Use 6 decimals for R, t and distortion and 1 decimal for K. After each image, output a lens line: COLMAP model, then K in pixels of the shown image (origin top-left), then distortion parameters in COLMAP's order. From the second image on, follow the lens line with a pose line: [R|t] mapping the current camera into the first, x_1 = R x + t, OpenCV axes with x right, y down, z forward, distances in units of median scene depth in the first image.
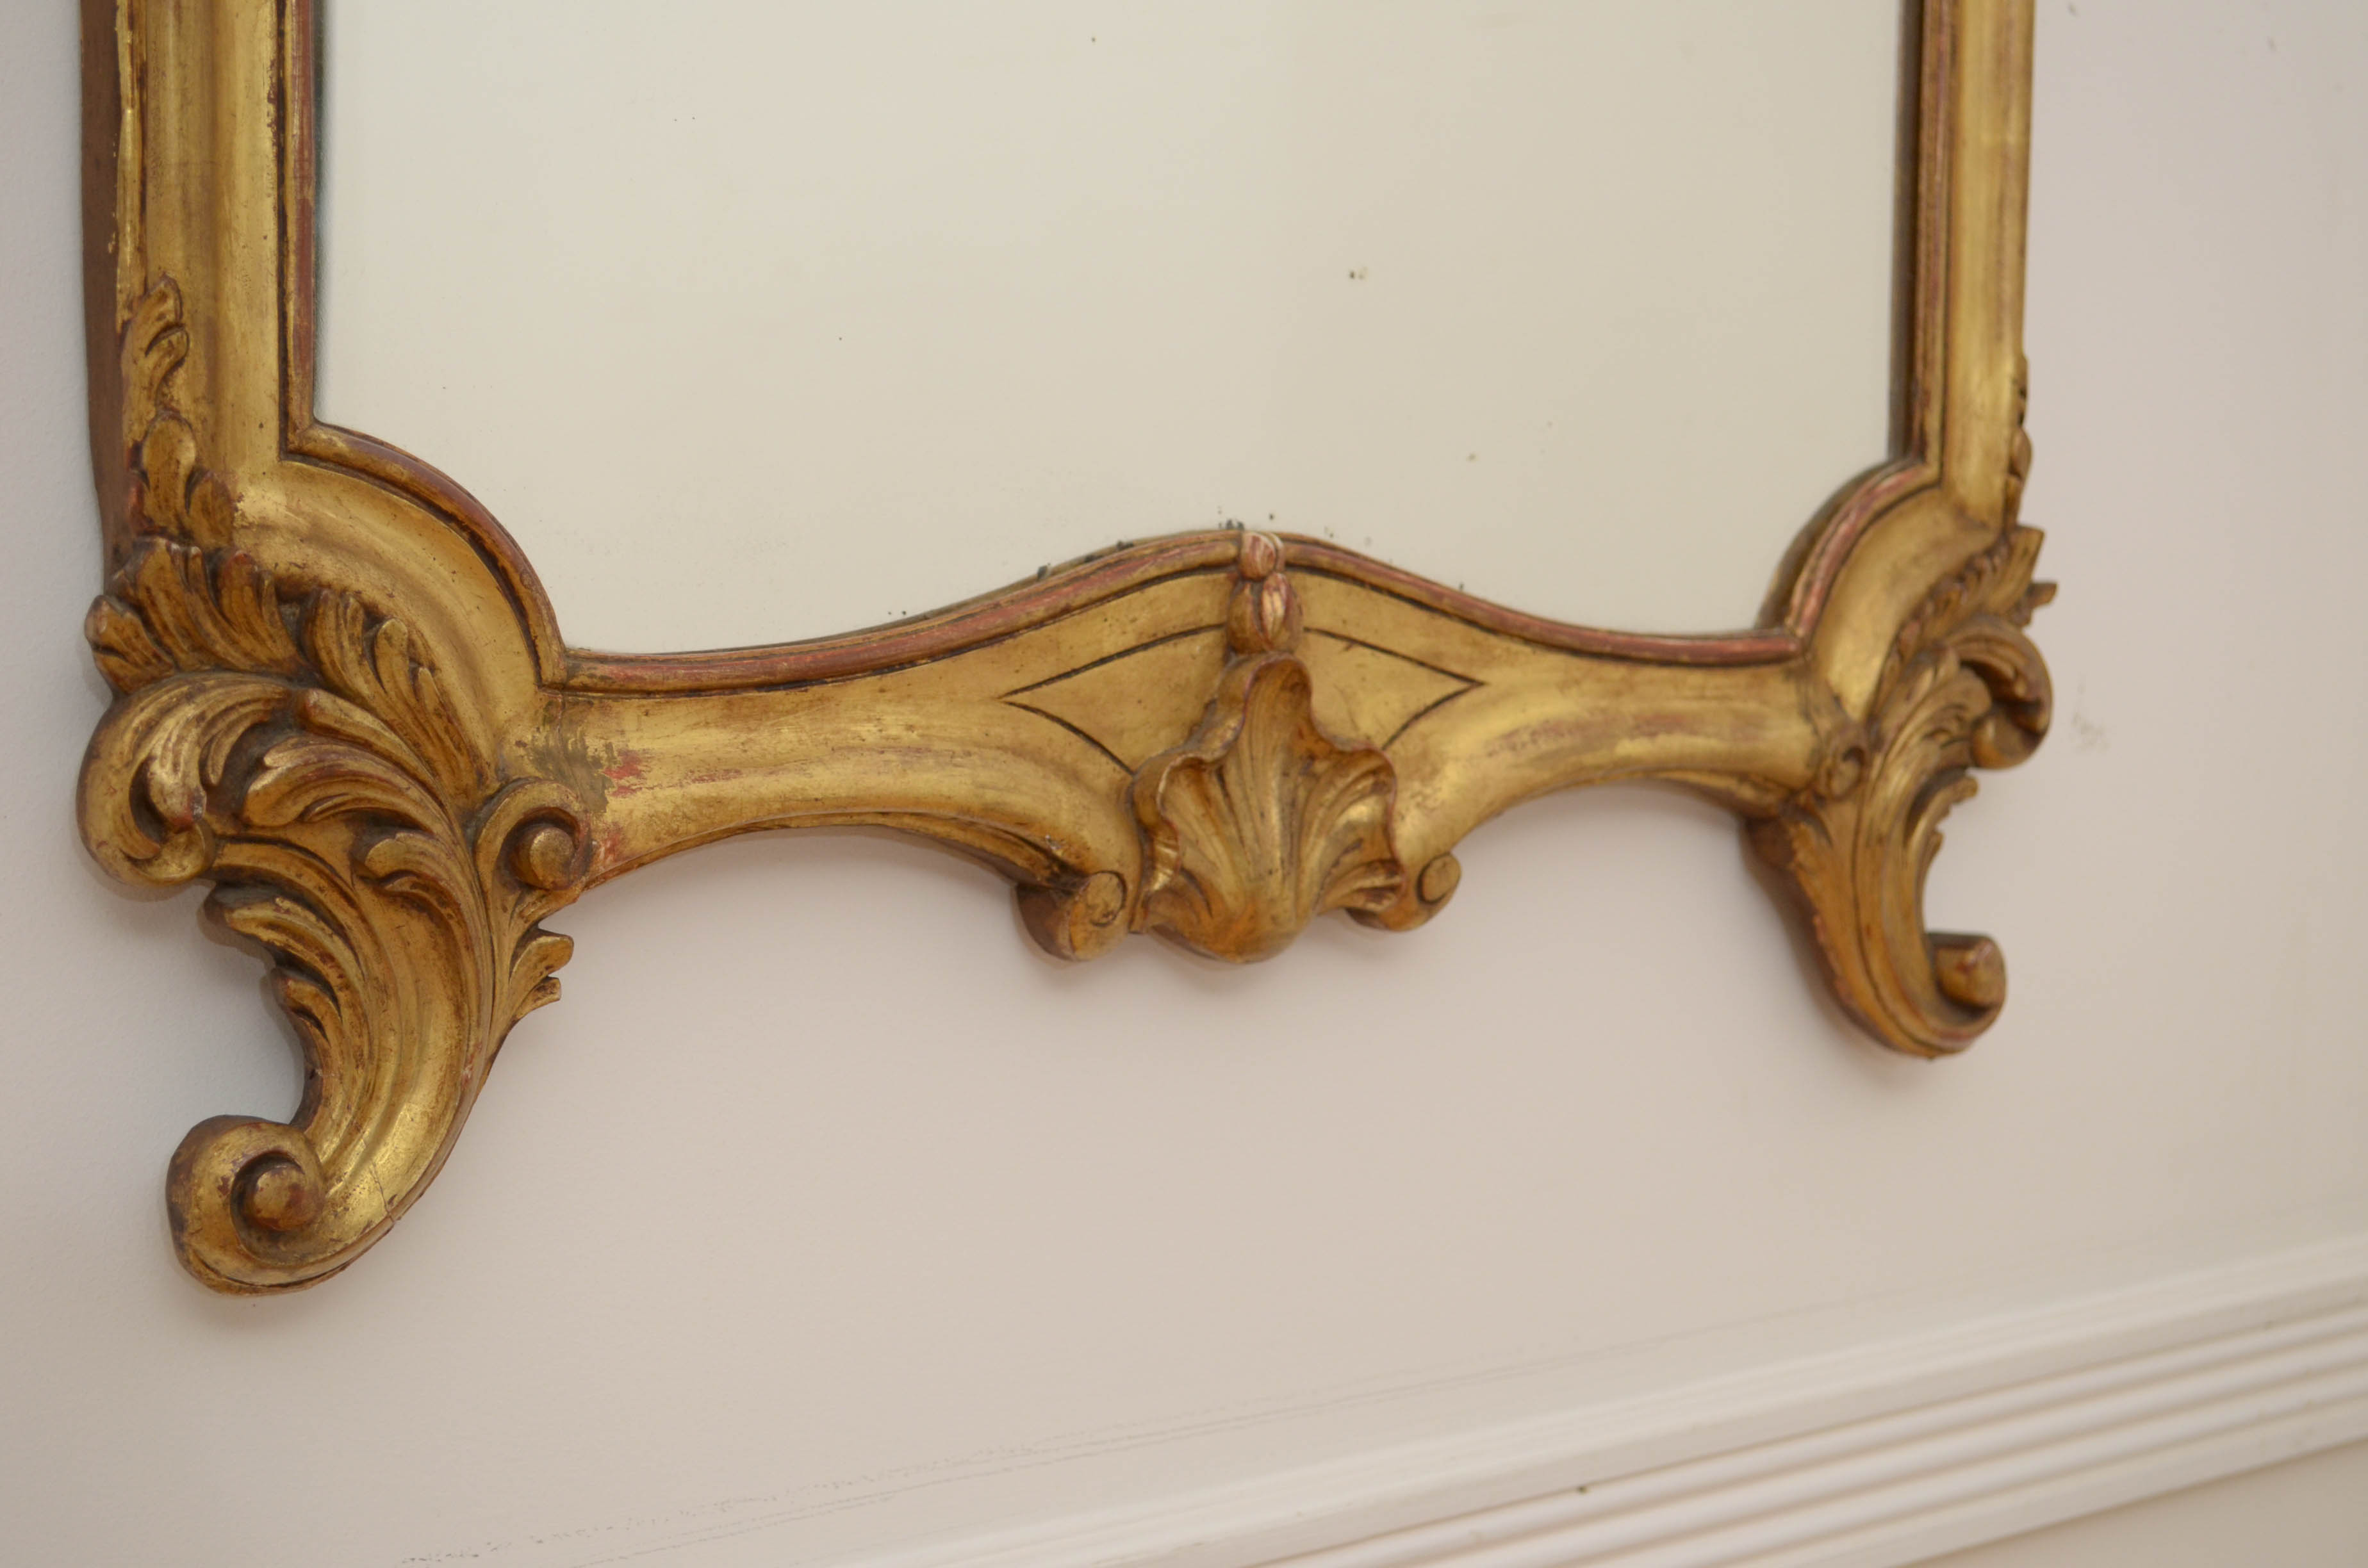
lens RADIAL K [[3675.2, 0, 1184.0], [0, 3675.2, 784.0], [0, 0, 1]] dist [-0.003513, -0.066341]
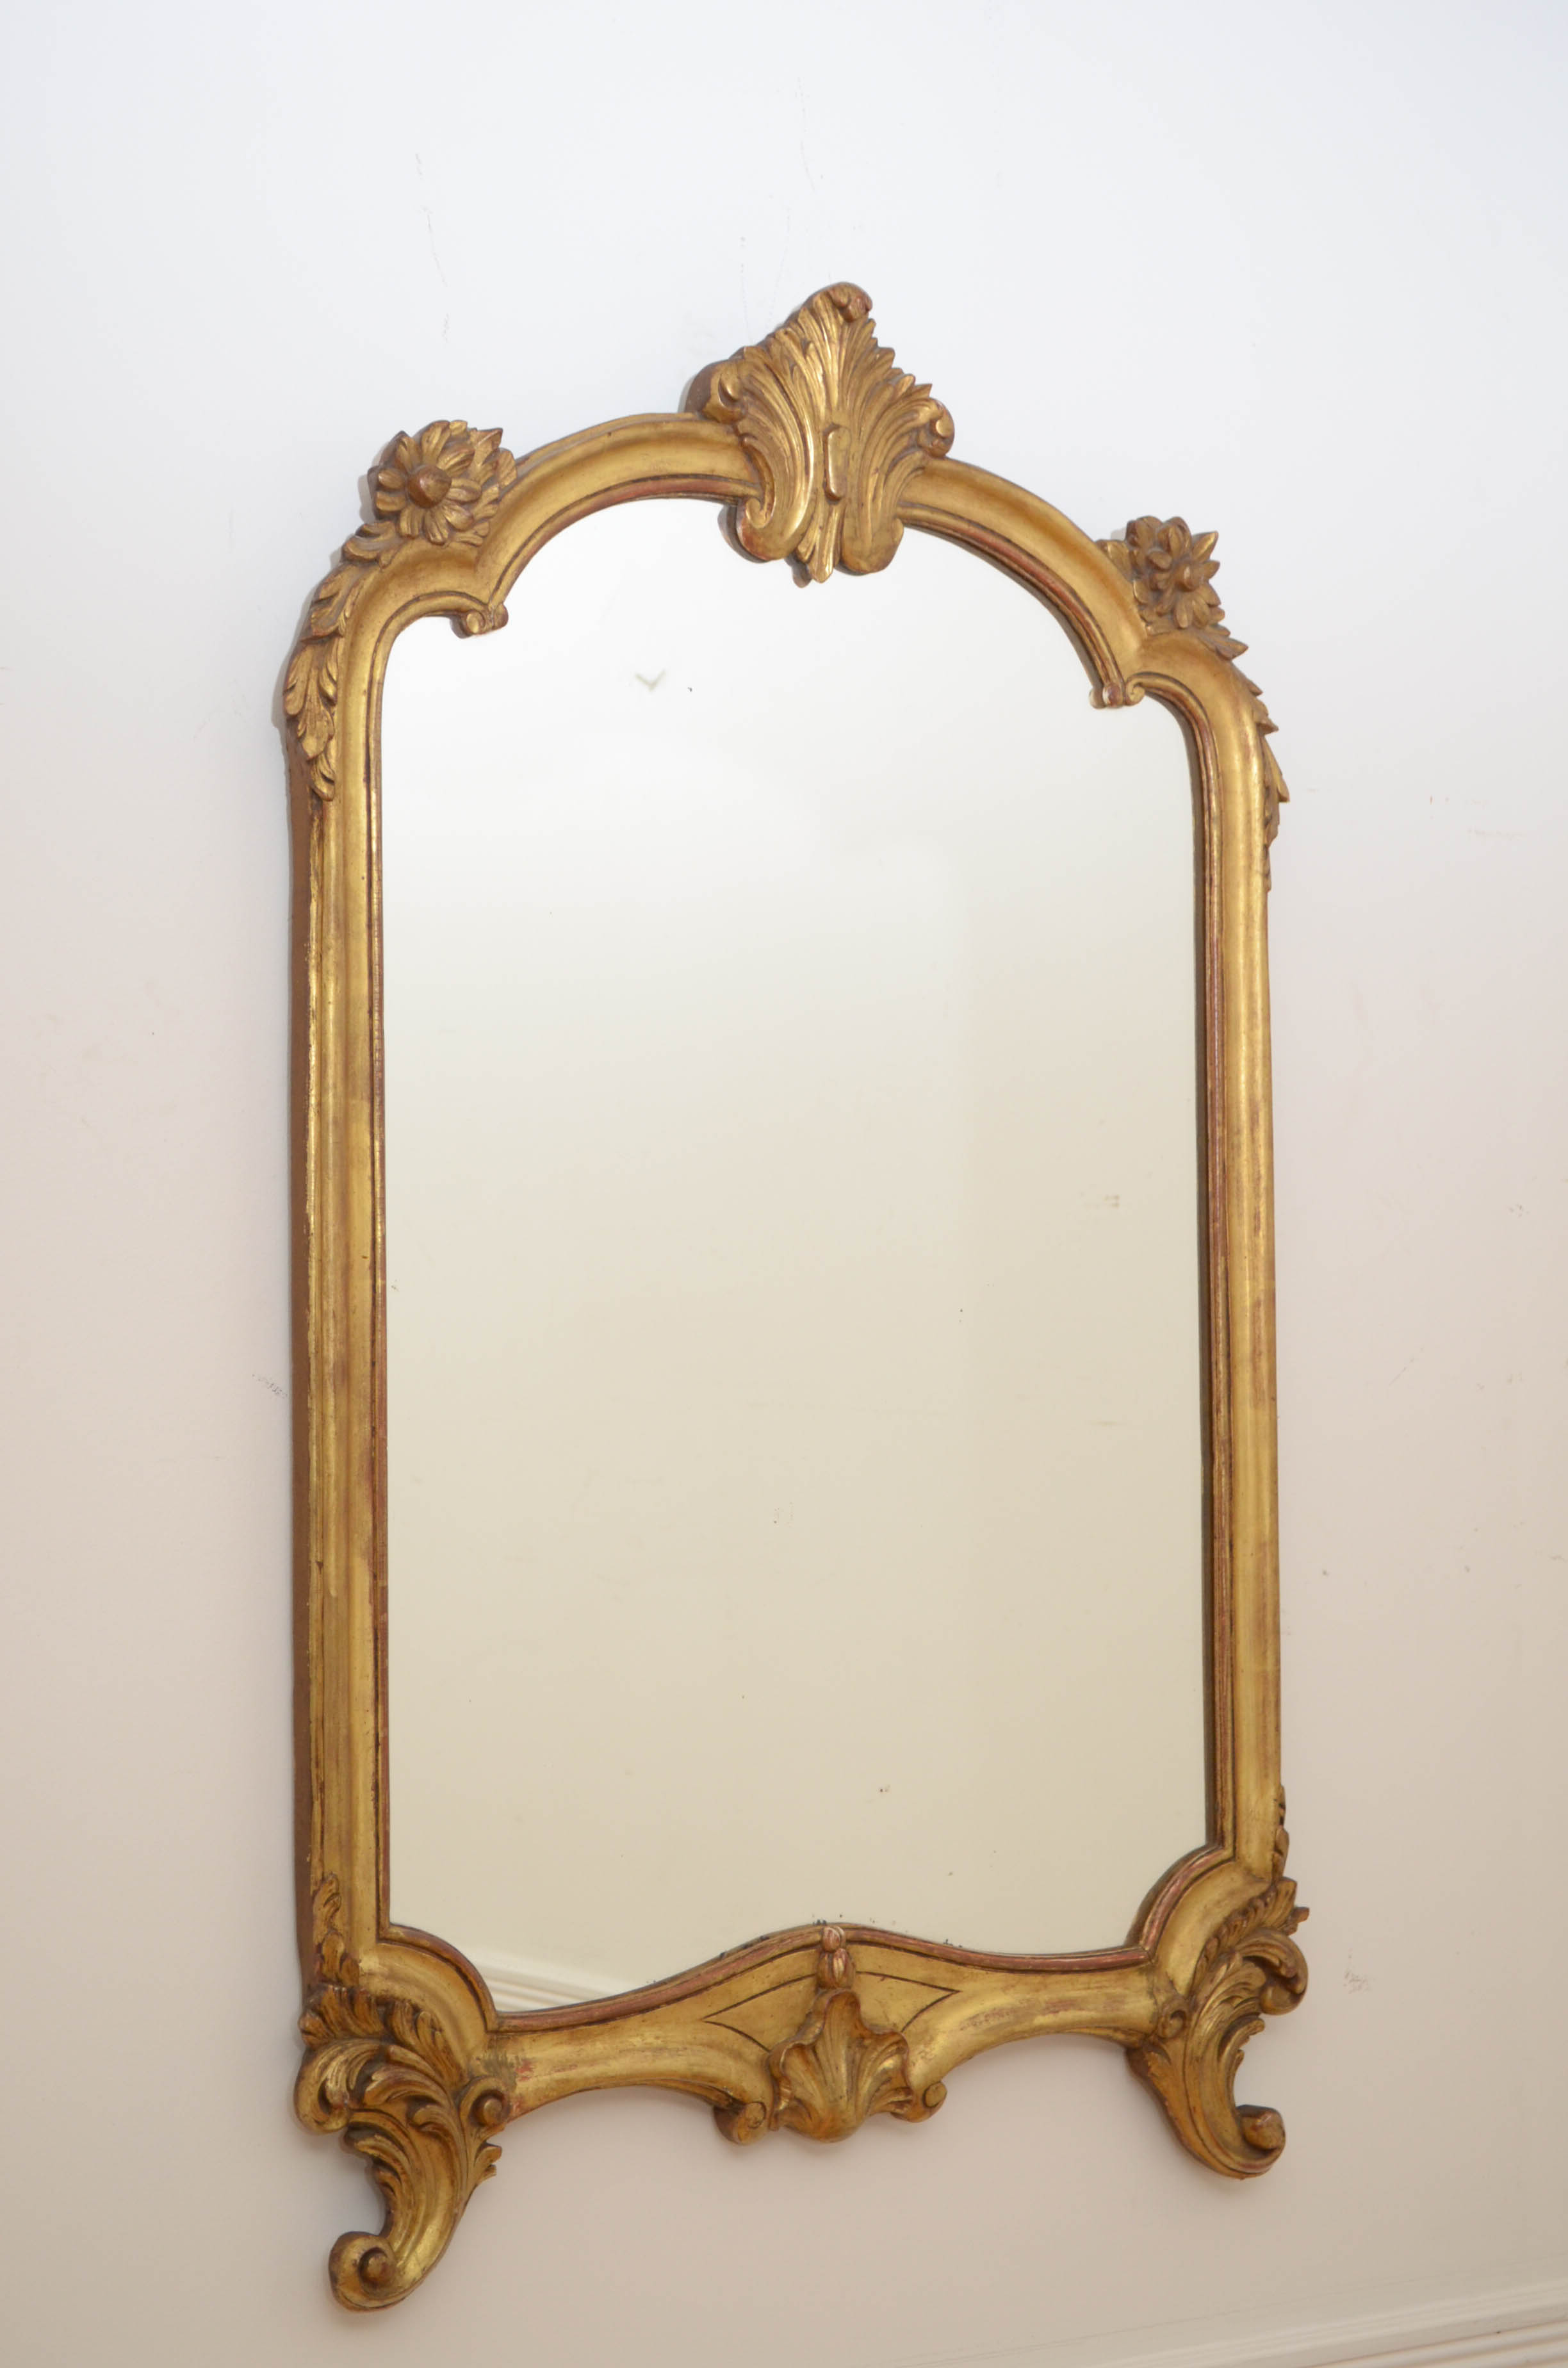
lens RADIAL K [[4335.3, 0, 782.7], [0, 4335.3, 1265.4], [0, 0, 1]] dist [0.007485, 0.093850]
pose [[0.996373, -0.022079, -0.082175, 0.203269], [0.013535, 0.994577, -0.103116, -0.190532], [0.084006, 0.101630, 0.991269, -1.447978]]
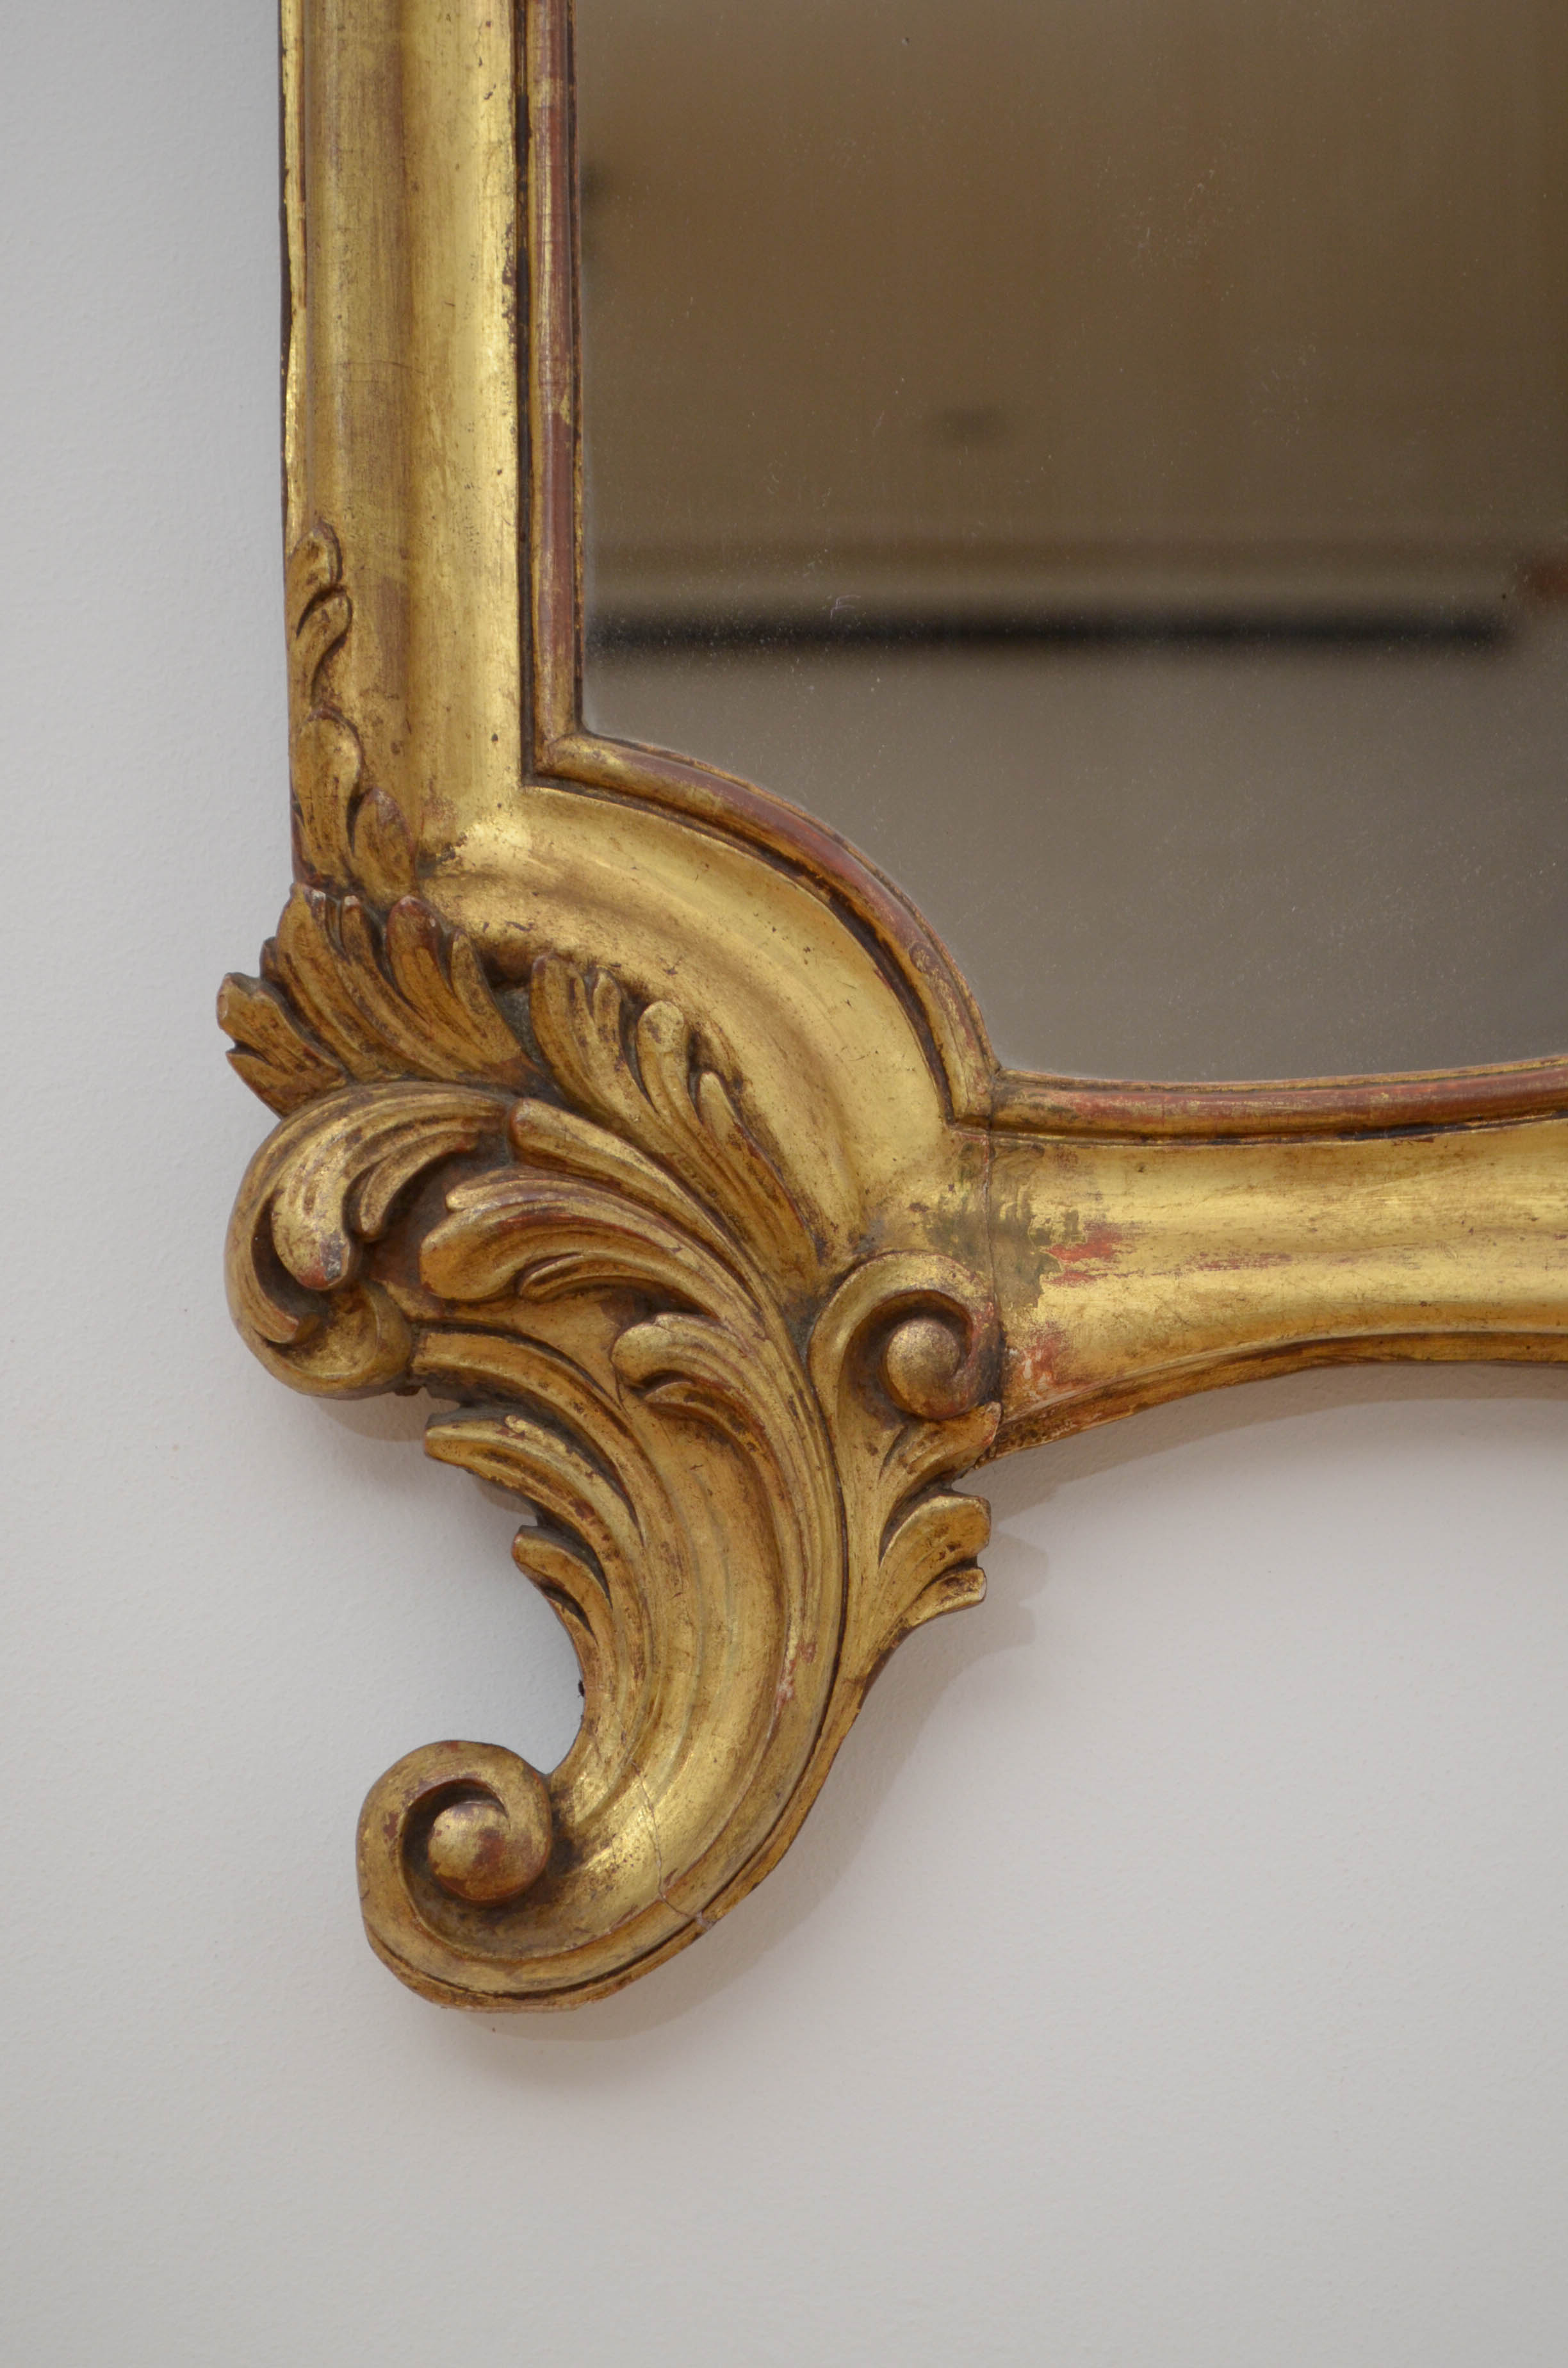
lens RADIAL K [[5393.4, 0, 784.0], [0, 5393.4, 1184.0], [0, 0, 1]] dist [0.028850, 0.023335]
pose [[0.825831, -0.062381, -0.560457, 0.303682], [-0.024758, 0.988894, -0.146549, 0.112932], [0.563374, 0.134900, 0.815114, 0.172663]]
